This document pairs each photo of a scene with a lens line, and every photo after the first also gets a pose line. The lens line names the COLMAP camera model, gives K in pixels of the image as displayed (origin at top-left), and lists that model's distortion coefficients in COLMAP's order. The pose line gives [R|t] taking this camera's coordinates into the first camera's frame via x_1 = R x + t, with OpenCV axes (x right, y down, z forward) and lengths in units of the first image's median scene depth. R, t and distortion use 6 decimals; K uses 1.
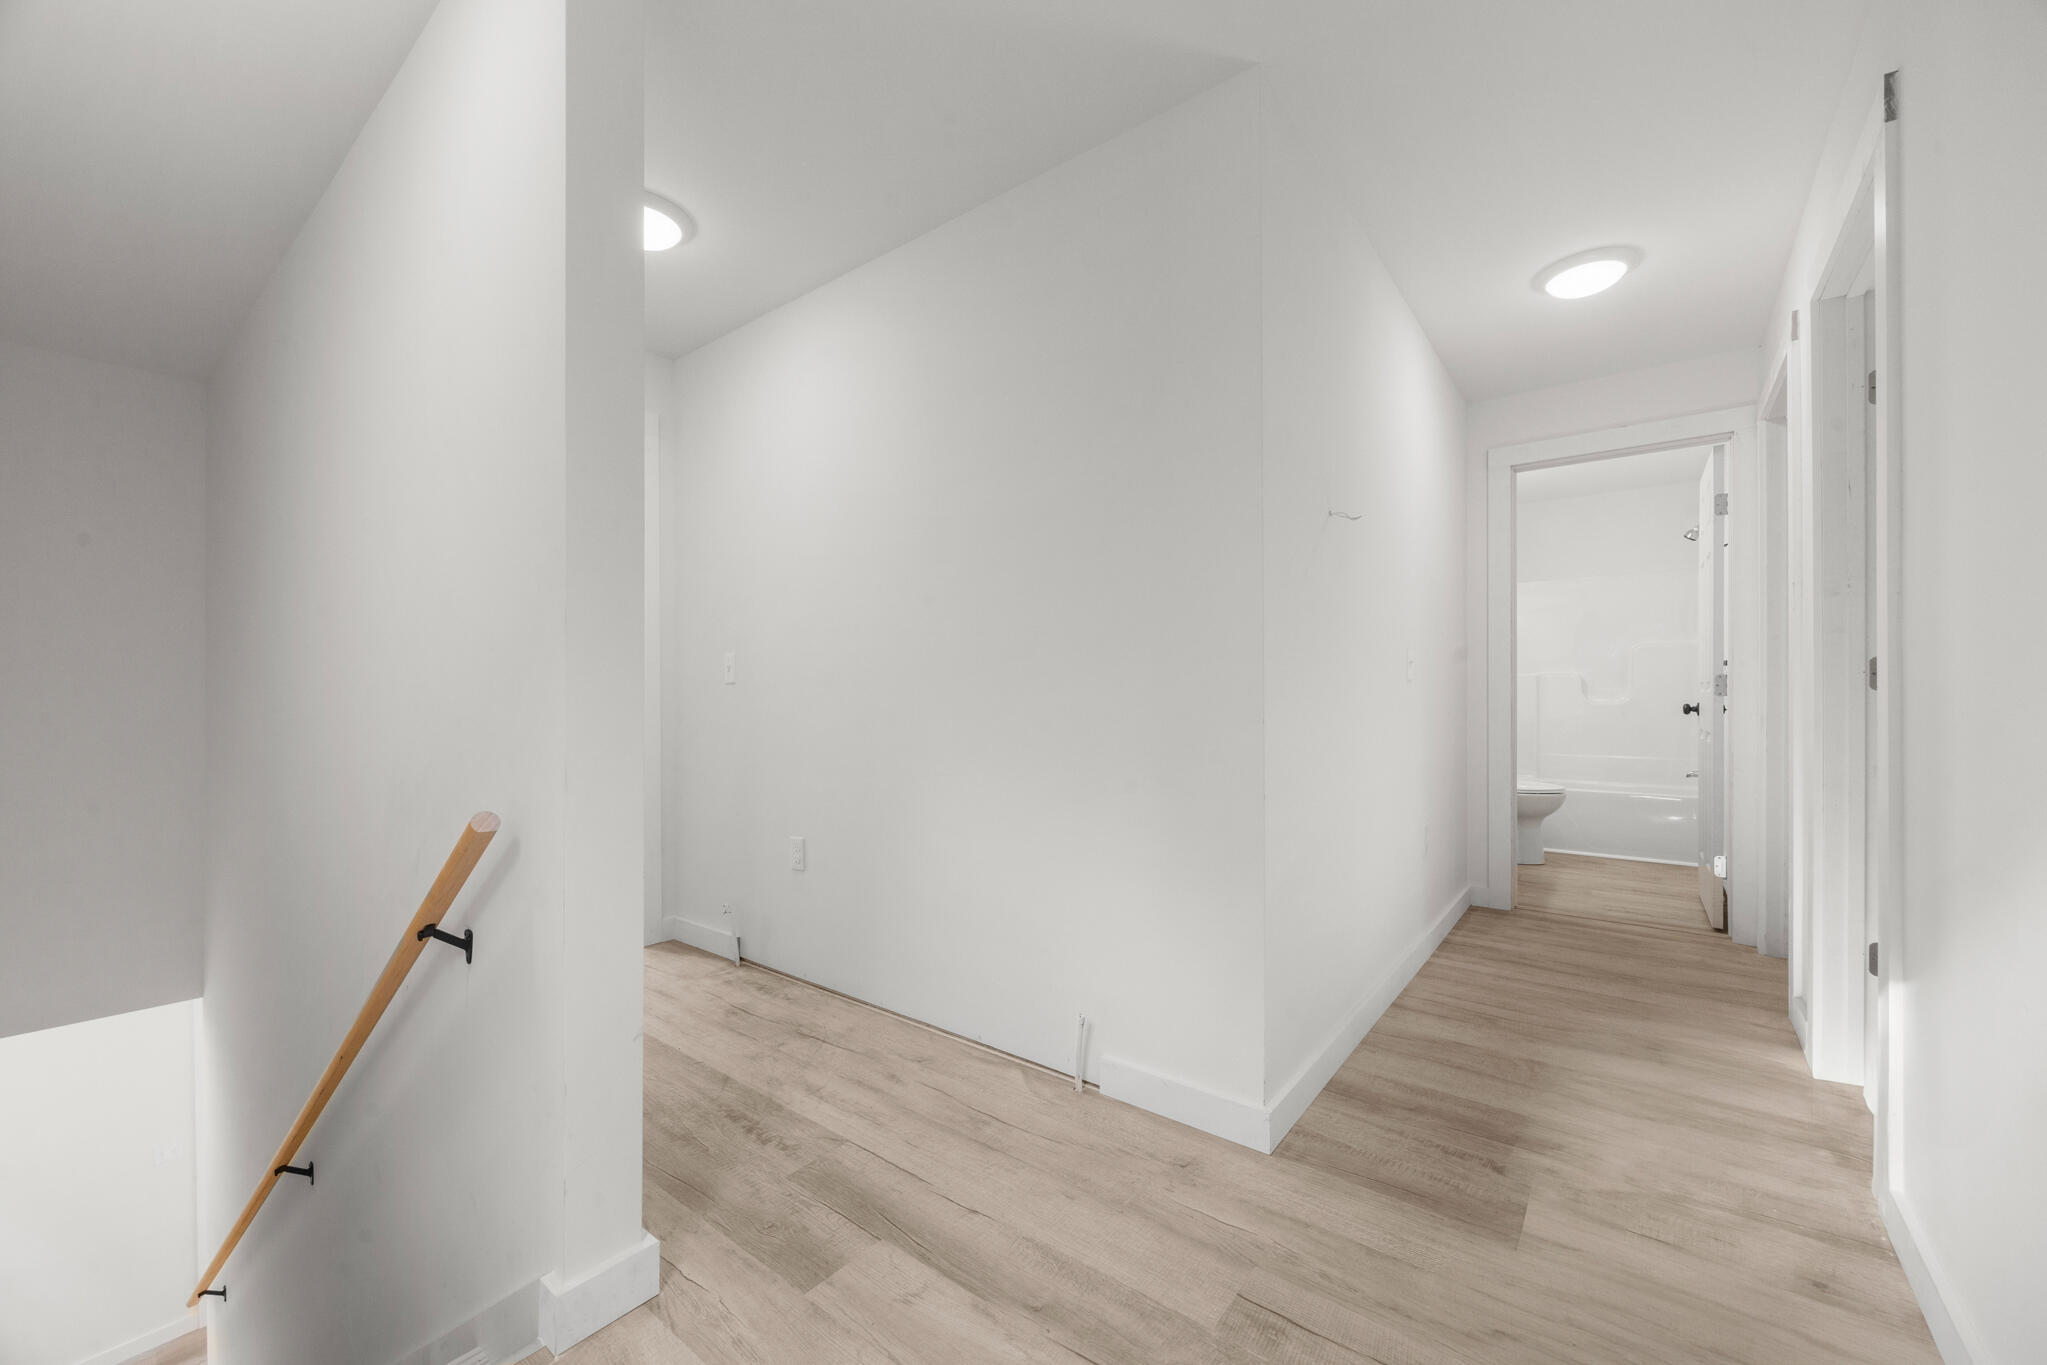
lens RADIAL K [[795.6, 0, 1023.5], [0, 795.6, 682.5], [0, 0, 1]] dist [0.000121, 0.000091]
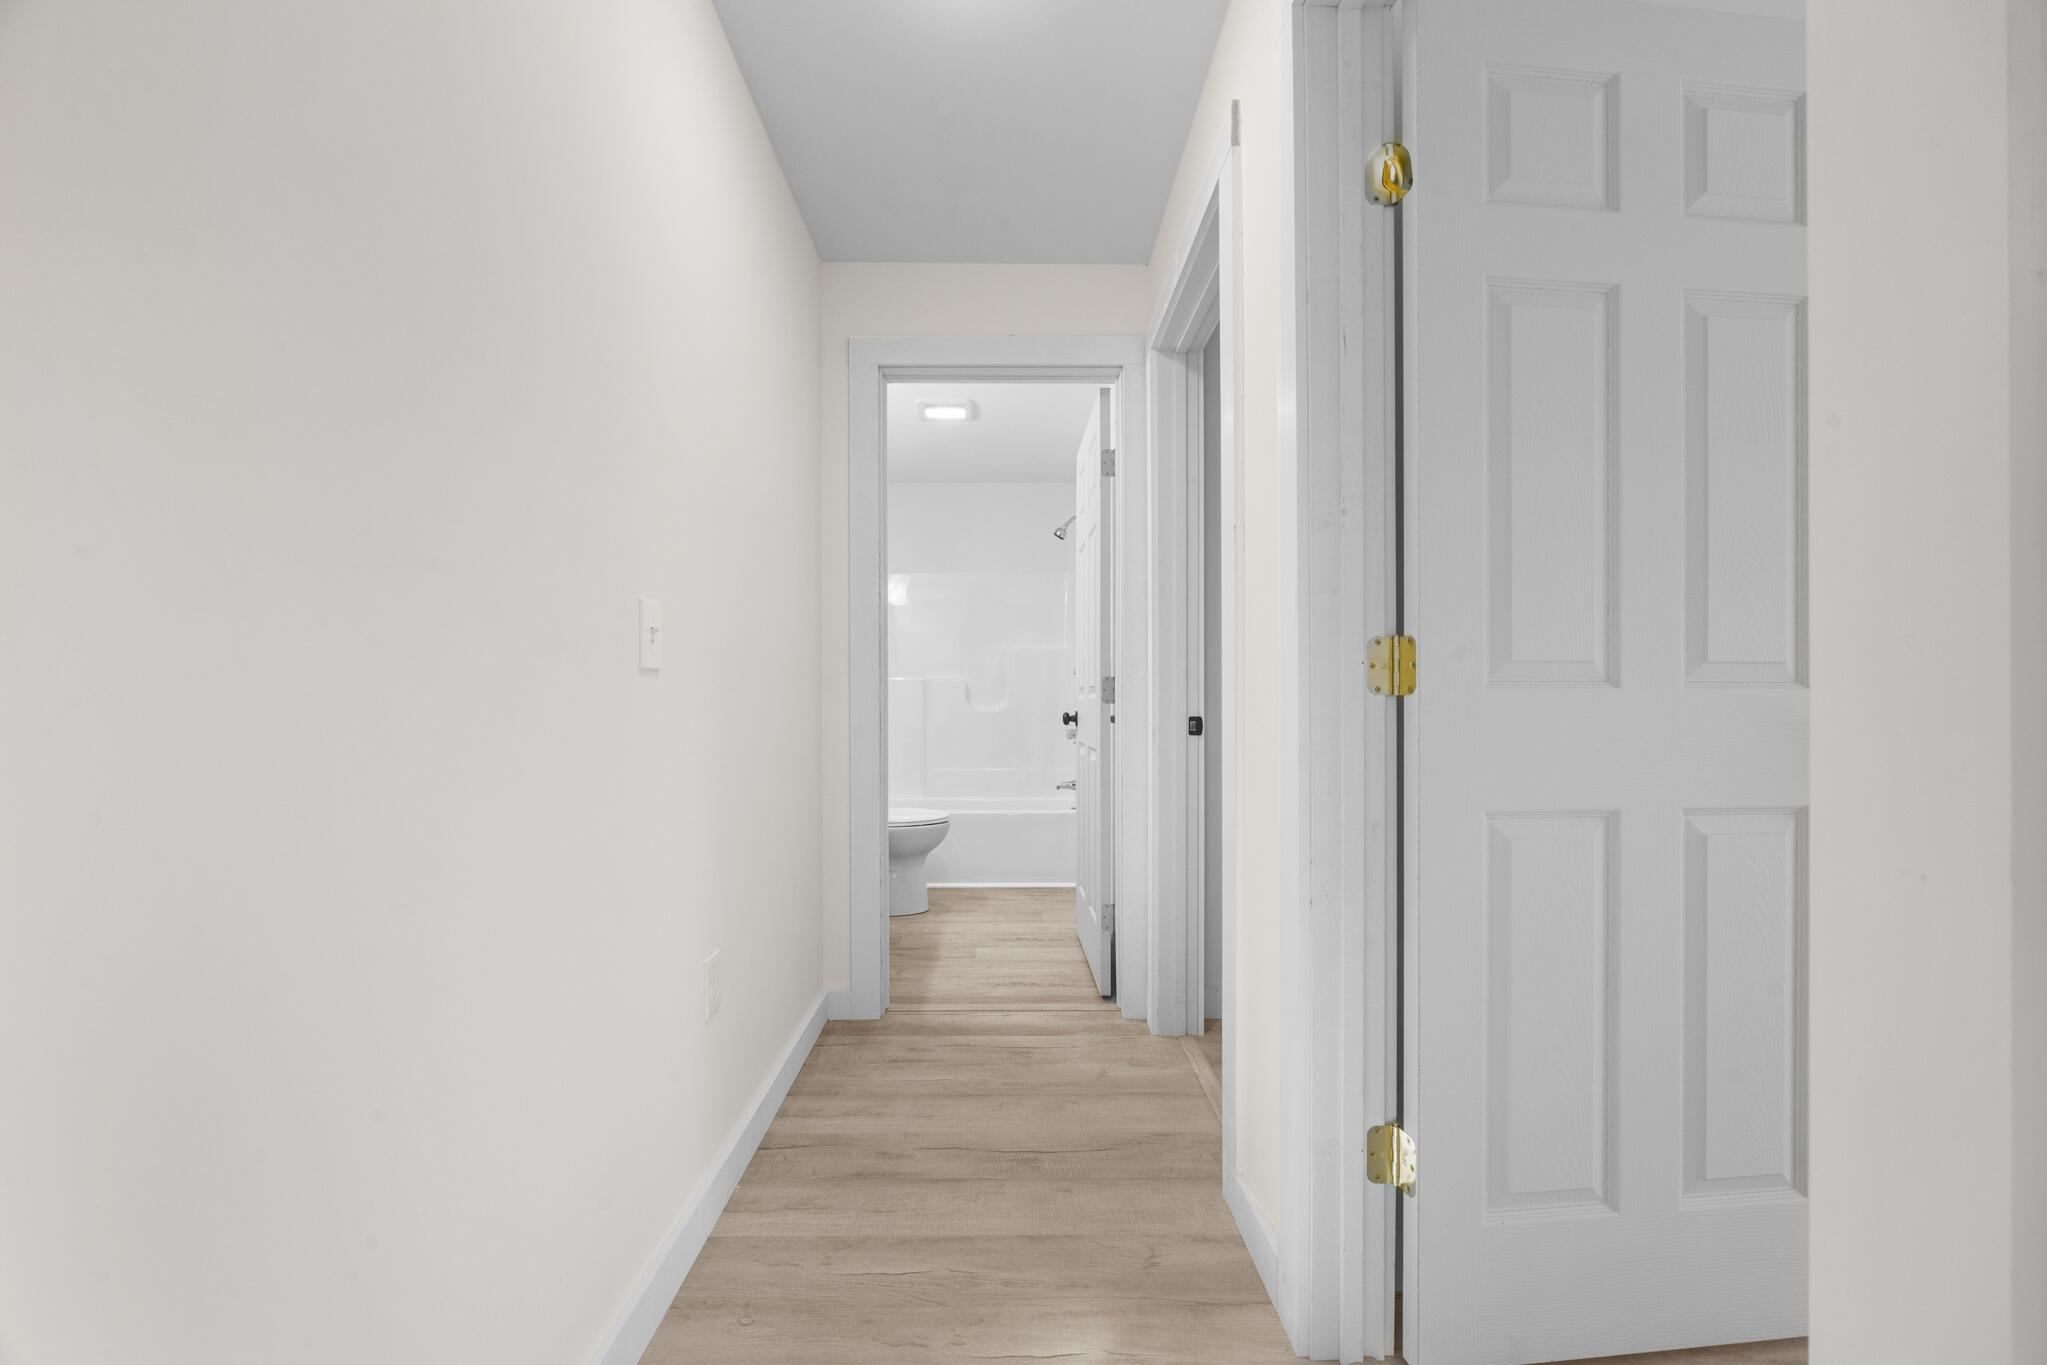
lens RADIAL K [[838.7, 0, 1011.6], [0, 838.7, 678.9], [0, 0, 1]] dist [-0.000623, -0.000651]
pose [[0.786806, 0.008381, 0.617143, 0.279661], [0.001969, 0.999869, -0.016089, 0.006128], [-0.617197, 0.013874, 0.786686, 0.395245]]
